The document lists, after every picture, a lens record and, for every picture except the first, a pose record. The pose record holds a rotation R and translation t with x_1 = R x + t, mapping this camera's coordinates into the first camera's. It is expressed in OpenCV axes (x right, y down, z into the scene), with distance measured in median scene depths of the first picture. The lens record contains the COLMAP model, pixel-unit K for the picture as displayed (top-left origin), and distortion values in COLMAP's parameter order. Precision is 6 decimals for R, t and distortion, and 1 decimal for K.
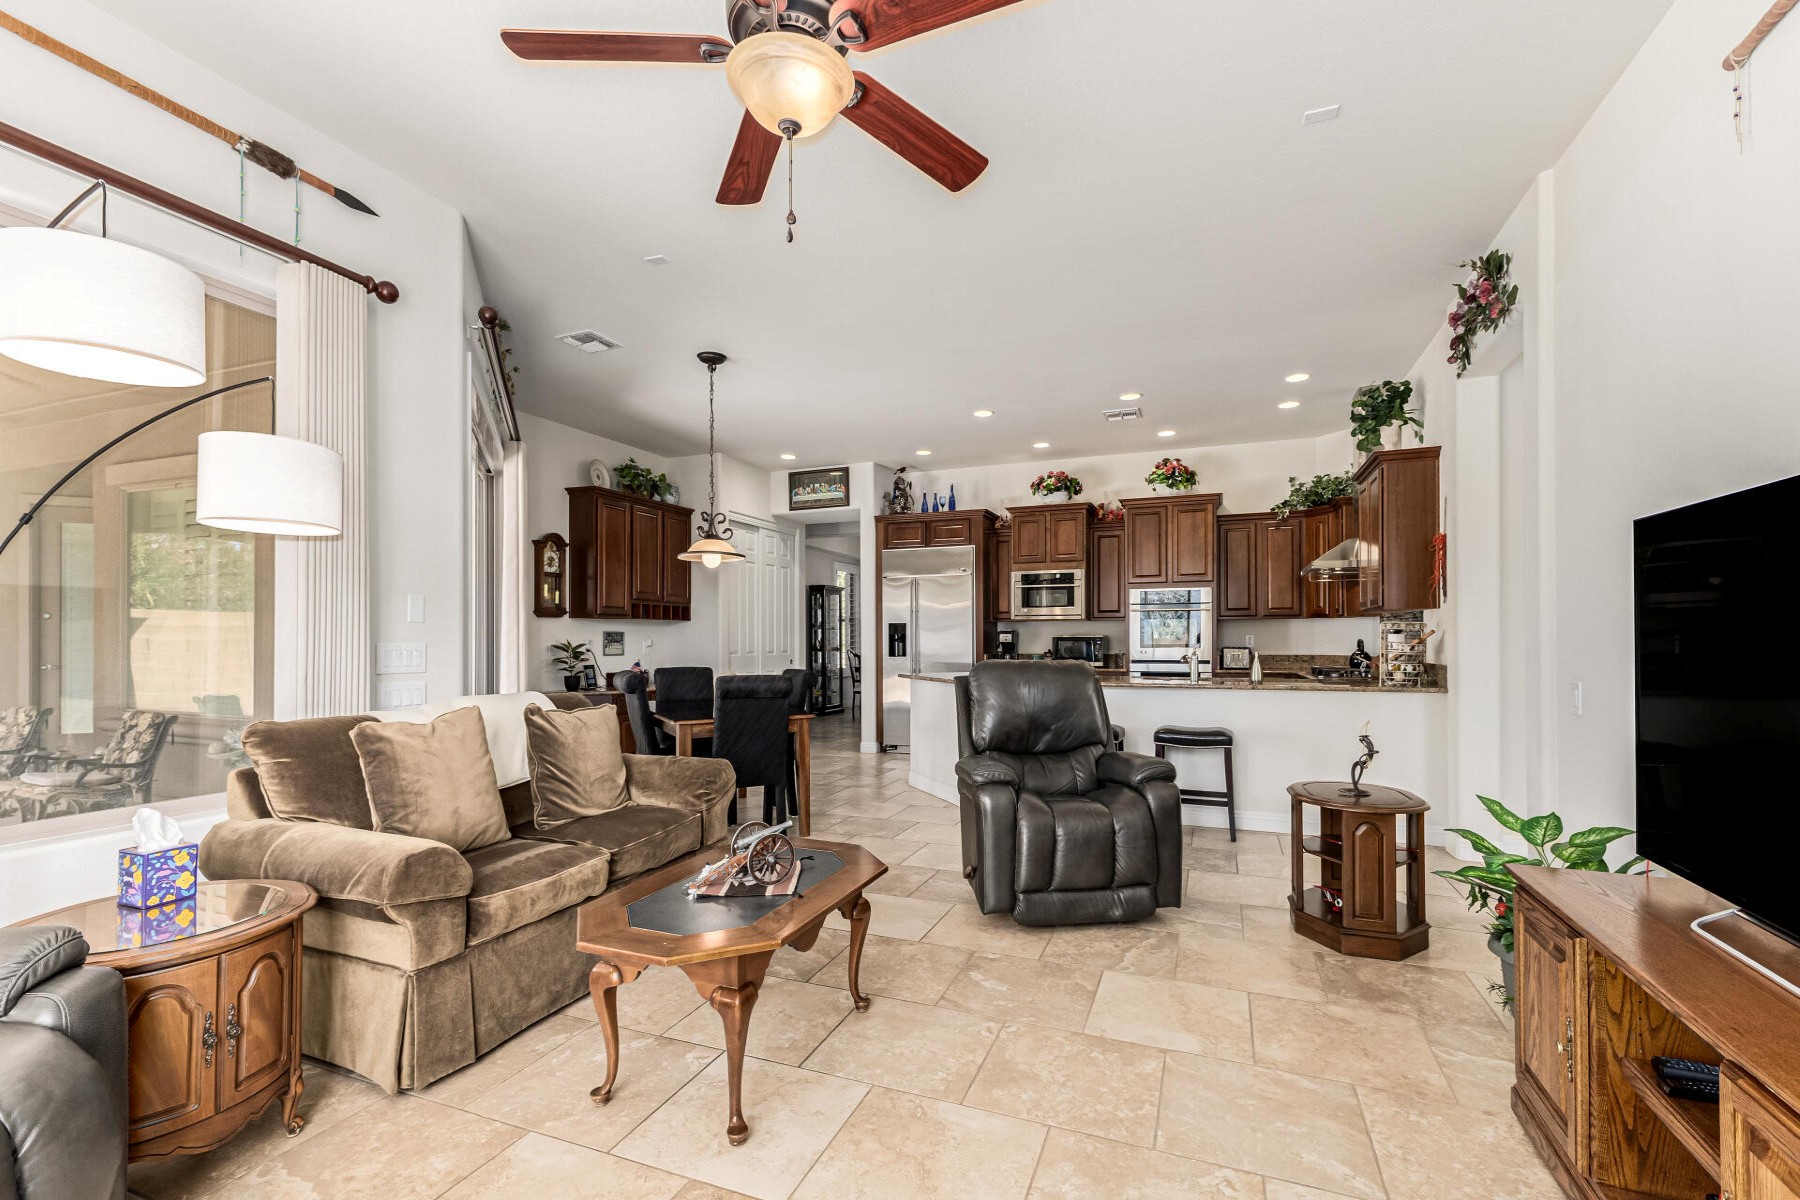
lens RADIAL K [[780.9, 0, 911.3], [0, 780.9, 630.9], [0, 0, 1]] dist [0.003122, -0.001352]
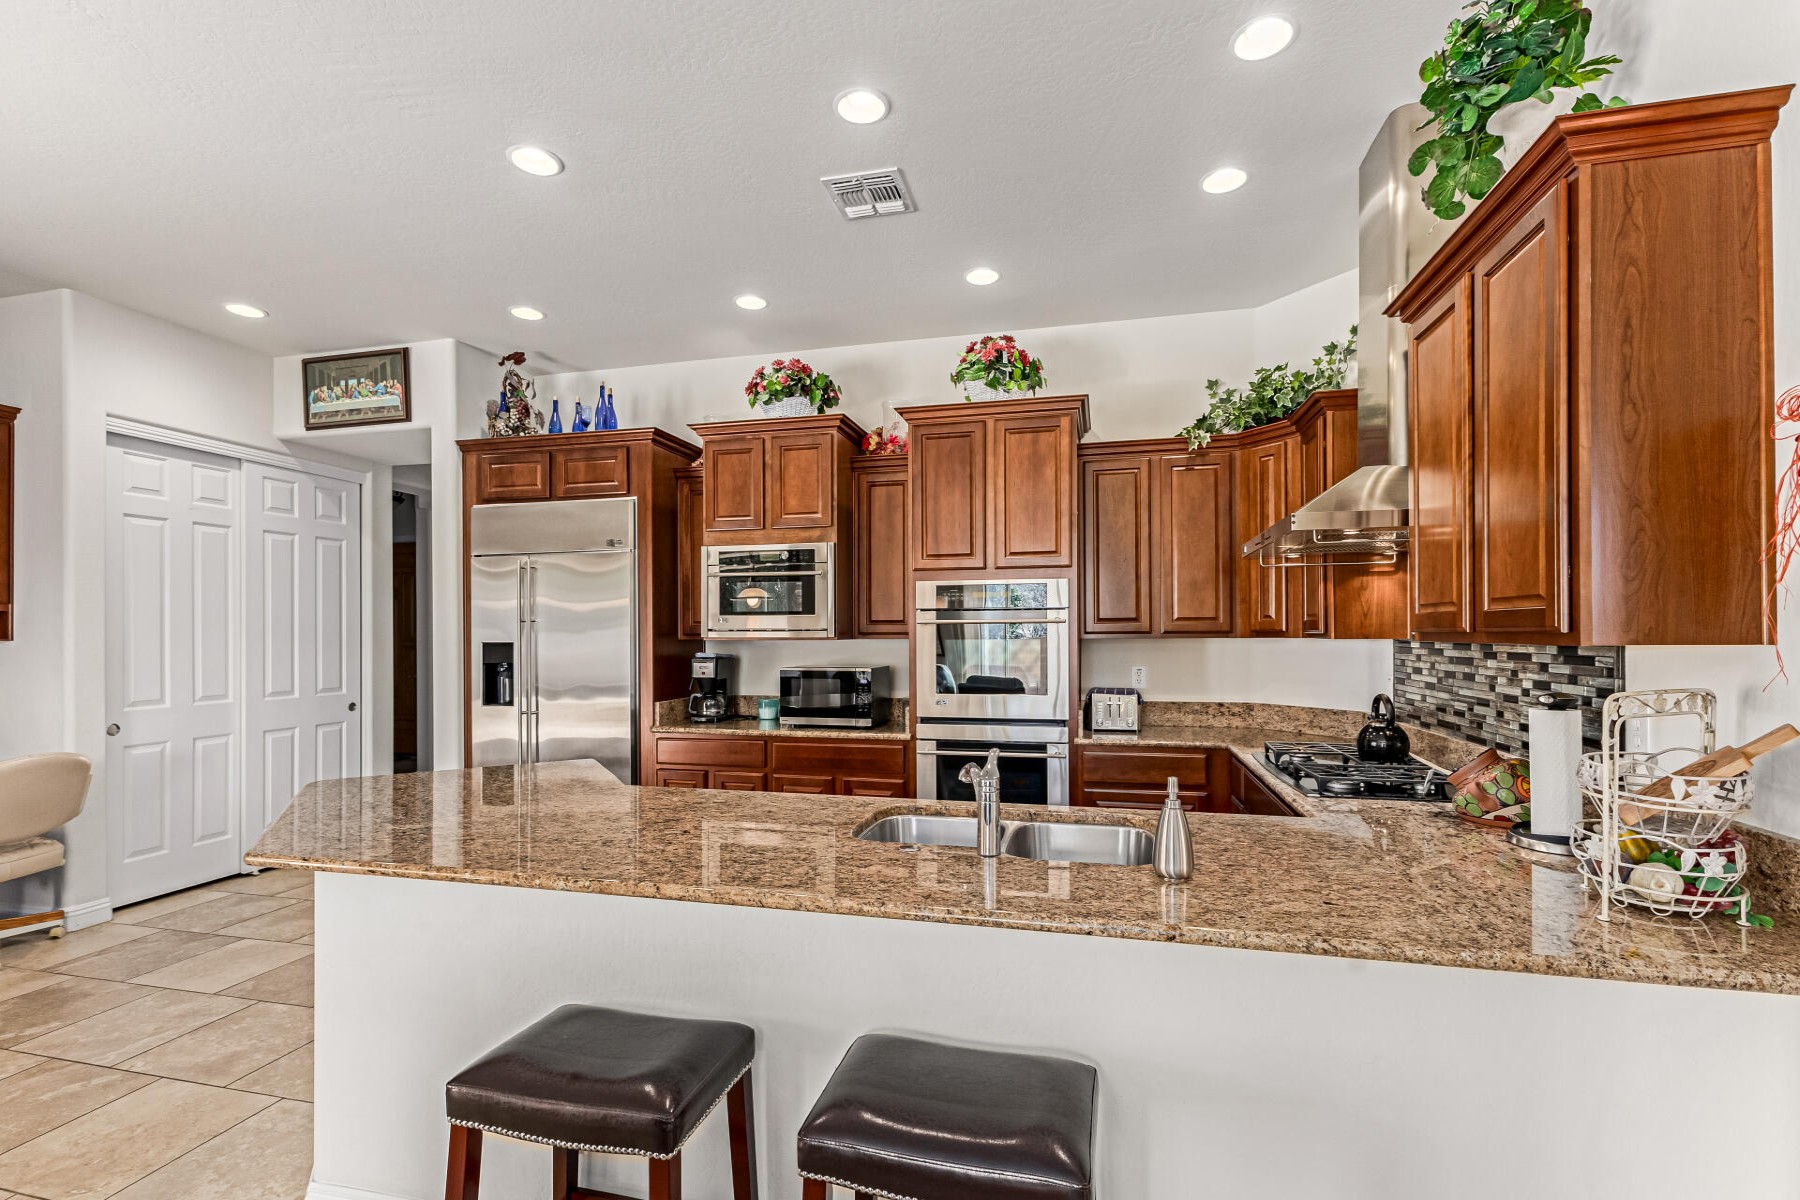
lens RADIAL K [[780.9, 0, 875.6], [0, 780.9, 623.9], [0, 0, 1]] dist [0.003122, -0.001352]
pose [[0.995556, 0.001240, 0.094166, 0.198941], [-0.001001, 0.999996, -0.002586, -0.022980], [-0.094169, 0.002480, 0.995553, 0.473781]]
